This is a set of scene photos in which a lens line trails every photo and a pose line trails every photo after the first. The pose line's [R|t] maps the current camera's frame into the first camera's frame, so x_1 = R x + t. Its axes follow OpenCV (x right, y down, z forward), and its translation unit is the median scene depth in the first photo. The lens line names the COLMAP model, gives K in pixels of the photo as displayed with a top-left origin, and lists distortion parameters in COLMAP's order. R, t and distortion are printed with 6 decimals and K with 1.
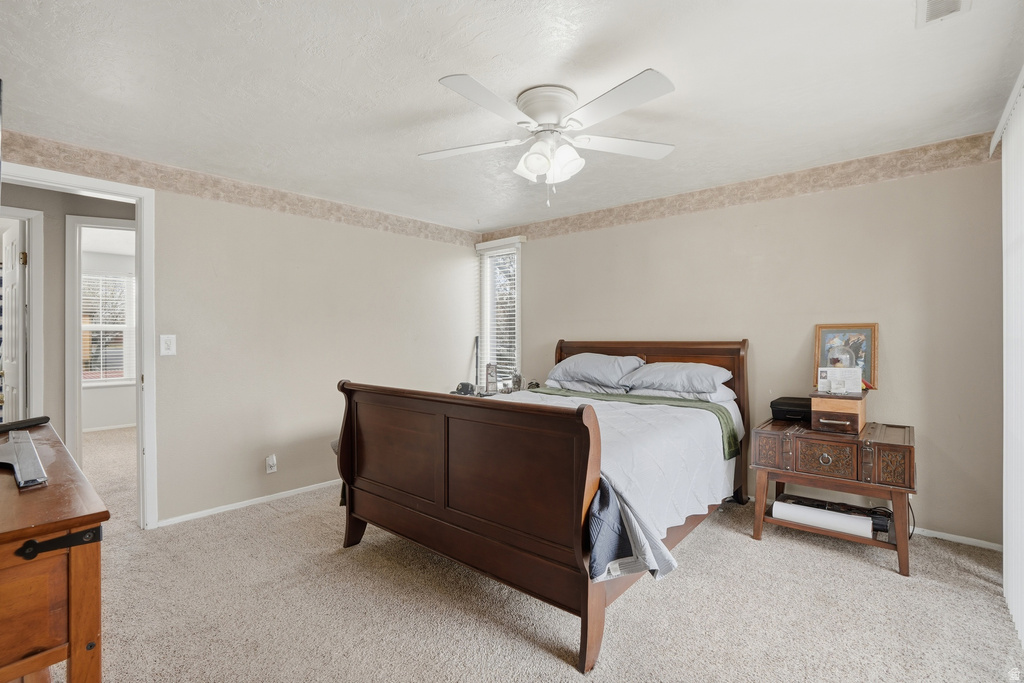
lens RADIAL K [[478.7, 0, 506.4], [0, 478.7, 336.9], [0, 0, 1]] dist [-0.066133, 0.024437]
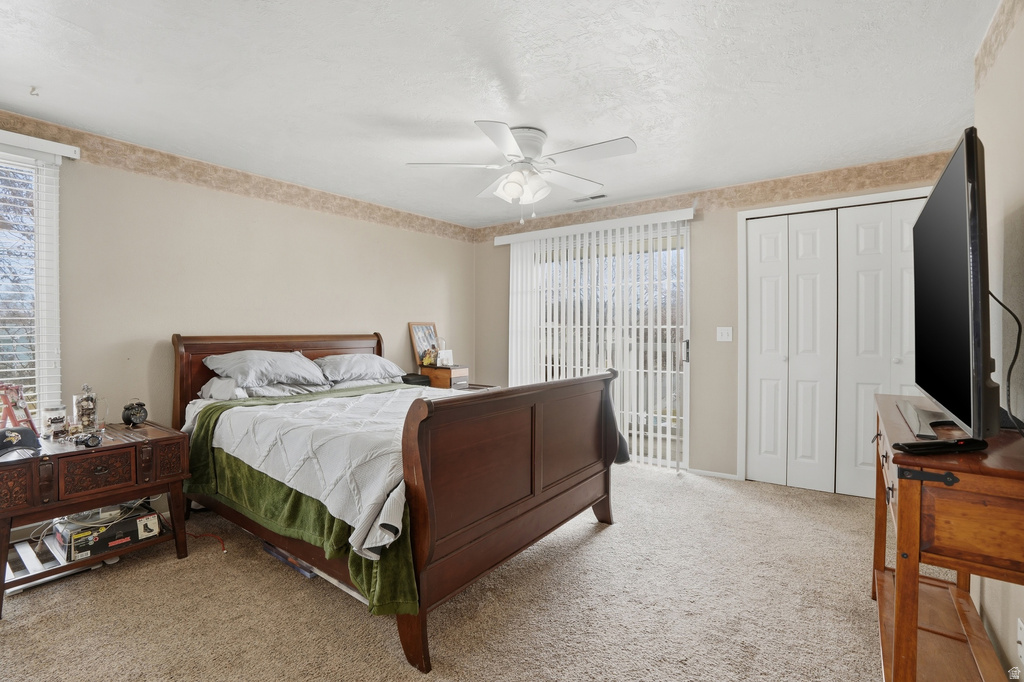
lens RADIAL K [[478.7, 0, 506.4], [0, 478.7, 336.4], [0, 0, 1]] dist [-0.066133, 0.024437]
pose [[-0.073631, -0.015320, 0.997168, -0.696377], [-0.013820, 0.999802, 0.014340, -0.006814], [-0.997190, -0.012725, -0.073828, 0.675405]]
